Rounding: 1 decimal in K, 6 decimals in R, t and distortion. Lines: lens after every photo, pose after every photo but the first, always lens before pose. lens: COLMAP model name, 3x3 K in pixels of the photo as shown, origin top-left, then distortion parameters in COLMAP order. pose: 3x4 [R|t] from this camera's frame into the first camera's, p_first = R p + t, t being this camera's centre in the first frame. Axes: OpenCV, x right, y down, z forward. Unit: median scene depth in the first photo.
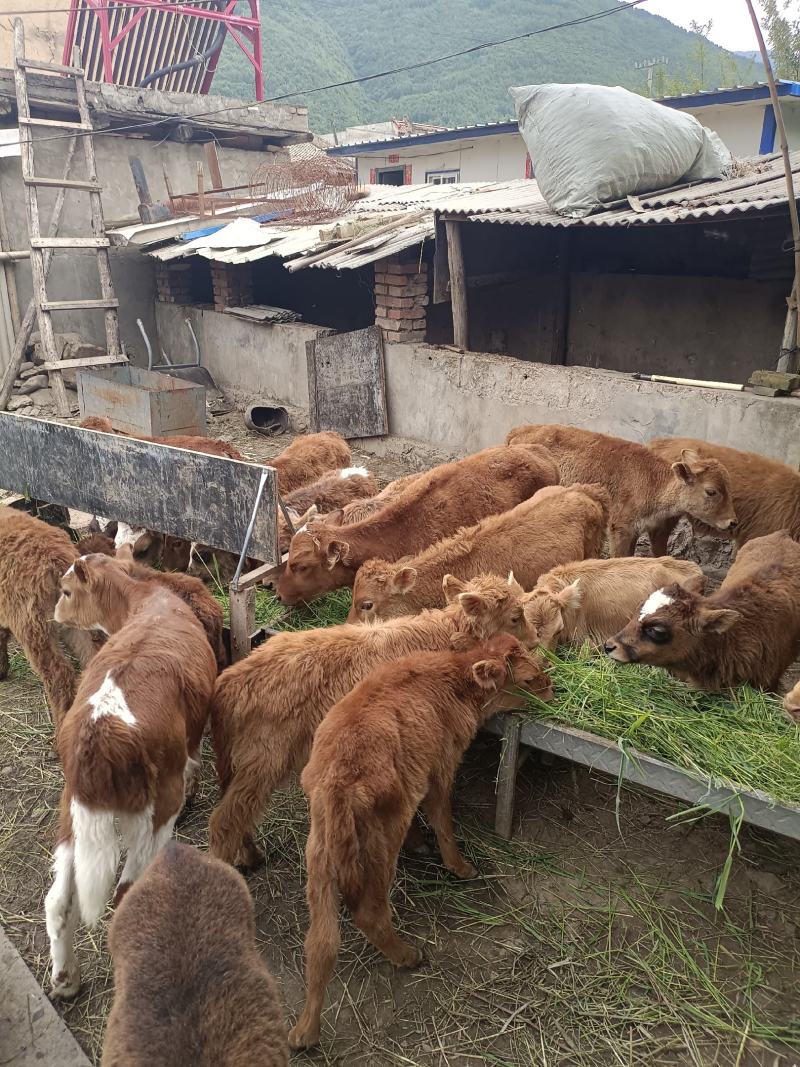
lens RADIAL K [[799.4, 0, 394.8], [0, 799.4, 540.0], [0, 0, 1]] dist [0.048235, -0.051777]
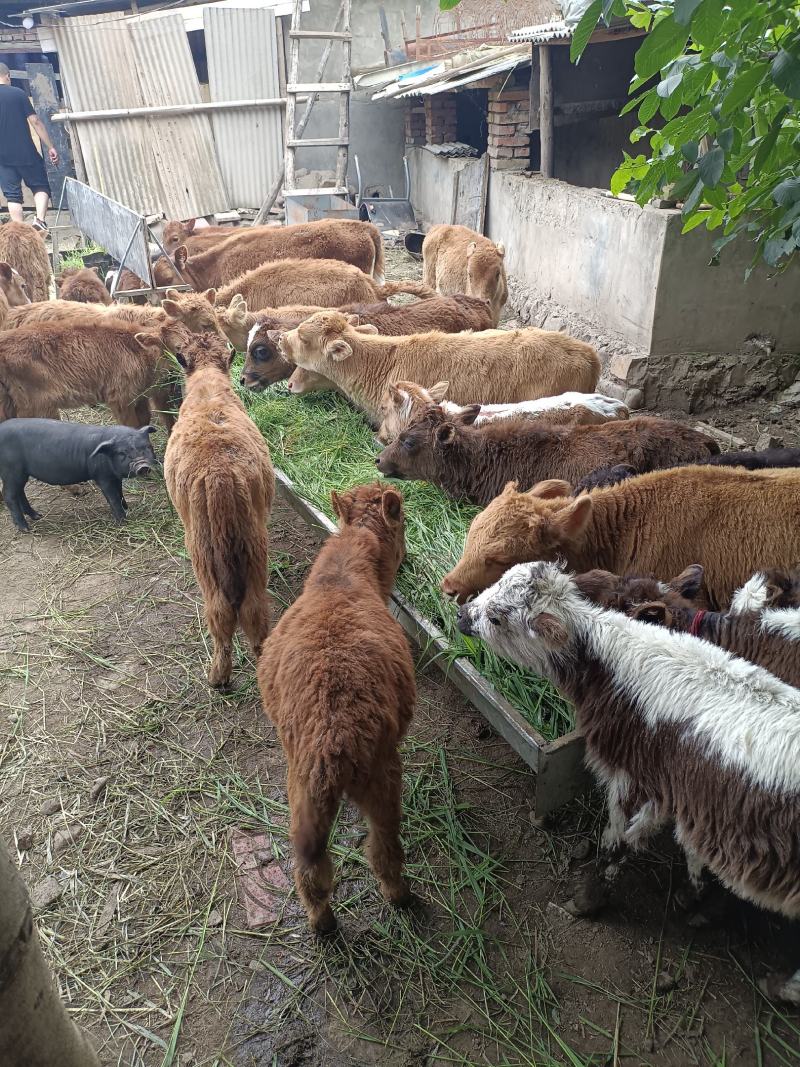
lens RADIAL K [[799.4, 0, 401.7], [0, 799.4, 533.7], [0, 0, 1]] dist [0.048235, -0.051777]
pose [[0.856744, 0.222190, -0.465427, 0.773394], [-0.159231, 0.972308, 0.171062, 0.101185], [0.490547, -0.072446, 0.868398, -0.070158]]
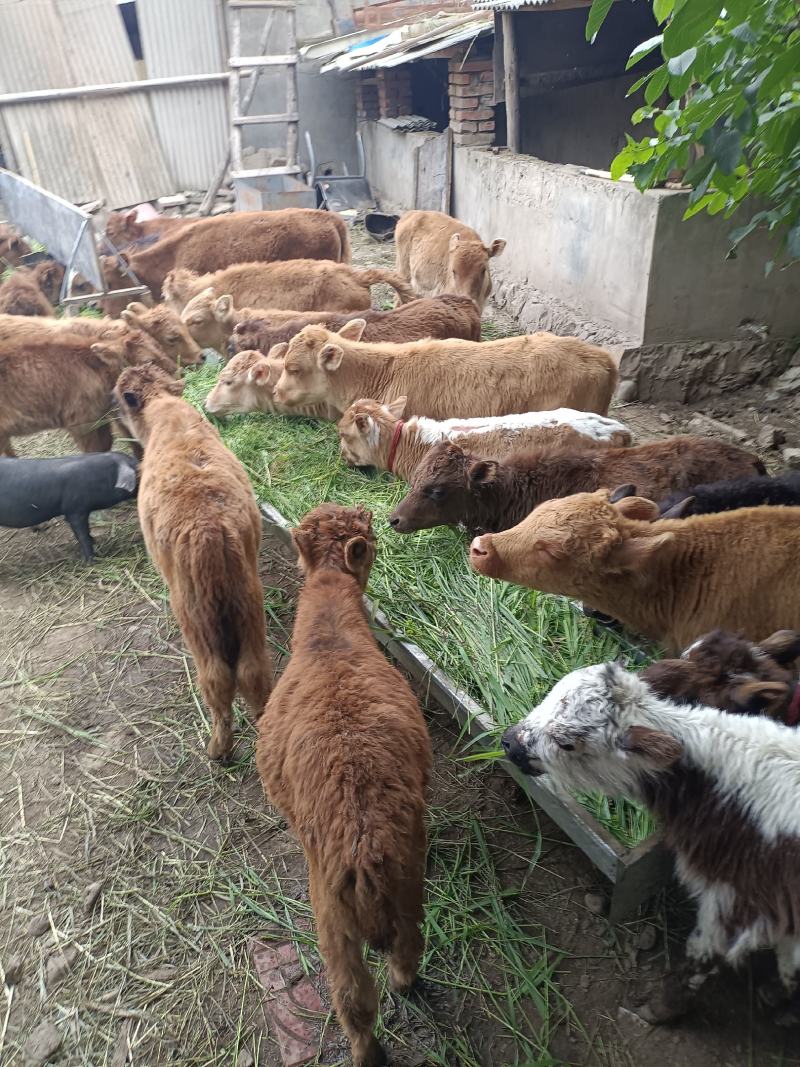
lens RADIAL K [[799.4, 0, 405.9], [0, 799.4, 537.8], [0, 0, 1]] dist [0.048235, -0.051777]
pose [[0.890470, 0.191192, -0.412928, 0.704324], [-0.116613, 0.973026, 0.199053, 0.069807], [0.439847, -0.129098, 0.888745, -0.026060]]
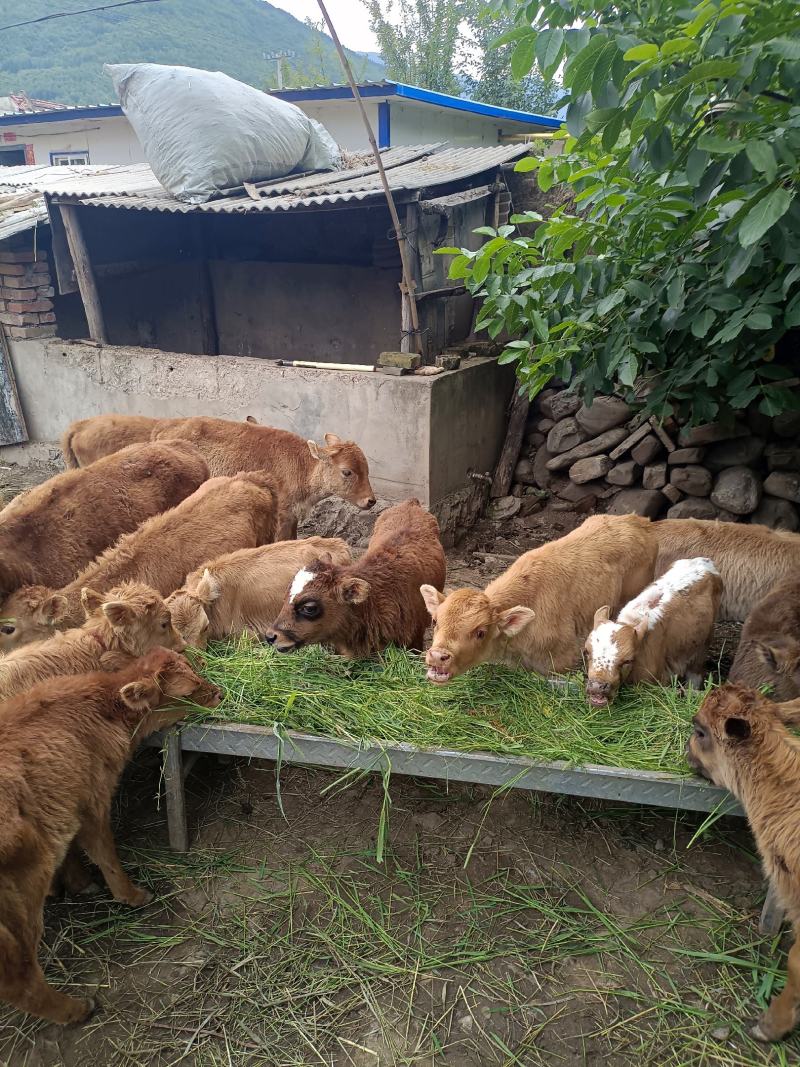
lens RADIAL K [[799.4, 0, 404.9], [0, 799.4, 540.3], [0, 0, 1]] dist [0.048235, -0.051777]
pose [[0.920251, -0.137594, 0.366341, 0.051637], [0.133157, 0.990386, 0.037488, 0.002047], [-0.367977, 0.014283, 0.929725, 0.001955]]
